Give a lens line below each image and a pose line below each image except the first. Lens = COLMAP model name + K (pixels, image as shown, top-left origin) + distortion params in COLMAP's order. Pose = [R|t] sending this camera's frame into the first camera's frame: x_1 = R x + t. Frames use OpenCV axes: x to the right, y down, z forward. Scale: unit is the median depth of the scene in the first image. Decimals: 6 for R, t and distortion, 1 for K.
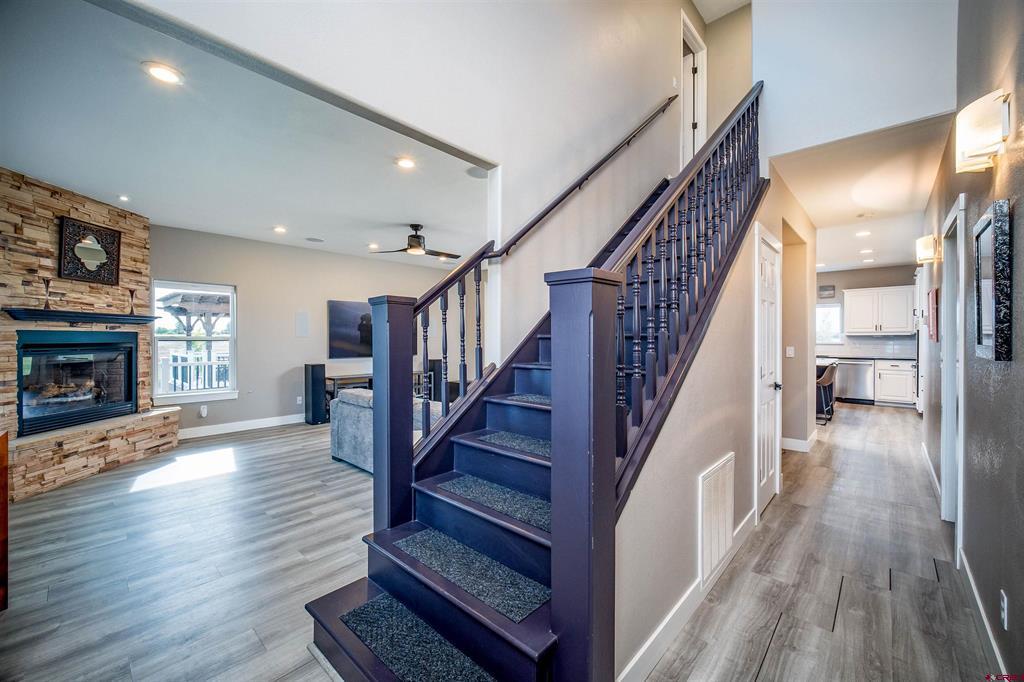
lens RADIAL K [[414.0, 0, 516.1], [0, 414.0, 337.6], [0, 0, 1]] dist [-0.005639, 0.000205]
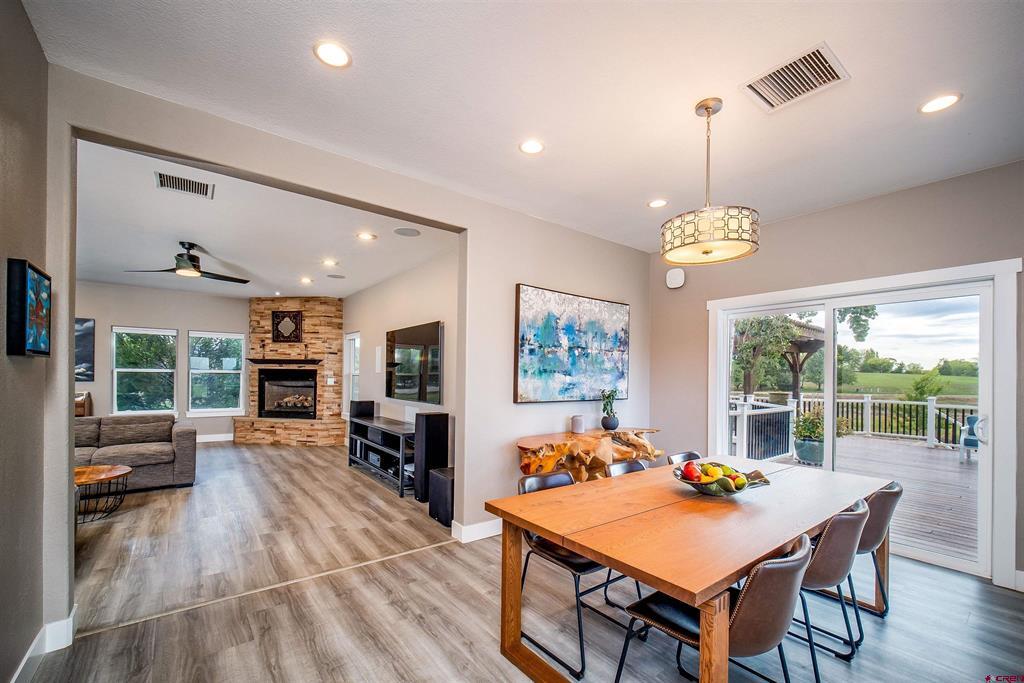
lens RADIAL K [[414.0, 0, 511.1], [0, 414.0, 373.9], [0, 0, 1]] dist [-0.005639, 0.000205]
pose [[-0.191085, -0.016135, -0.981441, 0.604443], [-0.016678, 0.999774, -0.013189, 0.015062], [0.981432, 0.013848, -0.191310, 2.364622]]
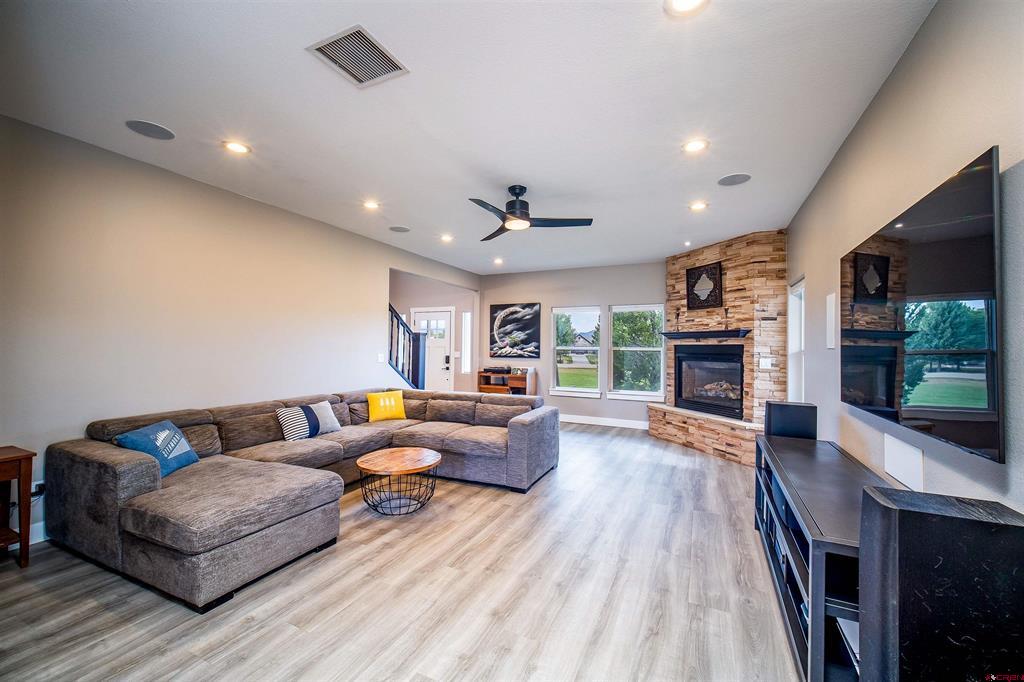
lens RADIAL K [[414.0, 0, 496.2], [0, 414.0, 343.1], [0, 0, 1]] dist [-0.005639, 0.000205]
pose [[-0.966443, -0.023194, -0.255830, -0.027063], [-0.020694, 0.999708, -0.012461, 0.010487], [0.256045, -0.006749, -0.966641, 2.151368]]
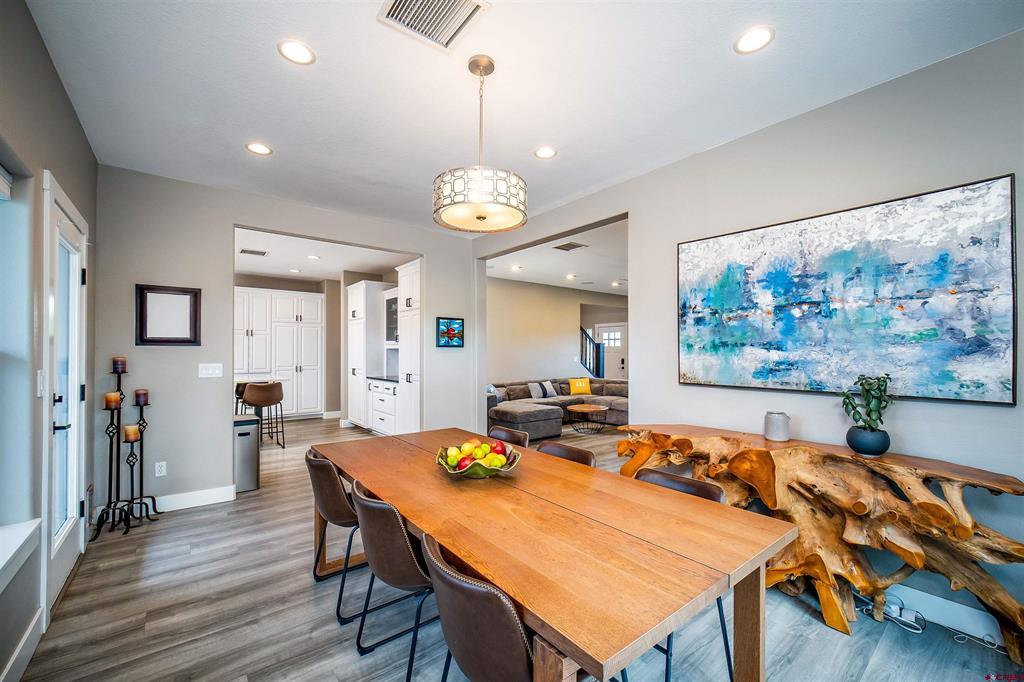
lens RADIAL K [[414.0, 0, 512.2], [0, 414.0, 347.5], [0, 0, 1]] dist [-0.005639, 0.000205]
pose [[-0.988274, -0.008599, 0.152450, -0.011363], [-0.010071, 0.999910, -0.008887, 0.010457], [-0.152360, -0.010319, -0.988271, 2.936397]]
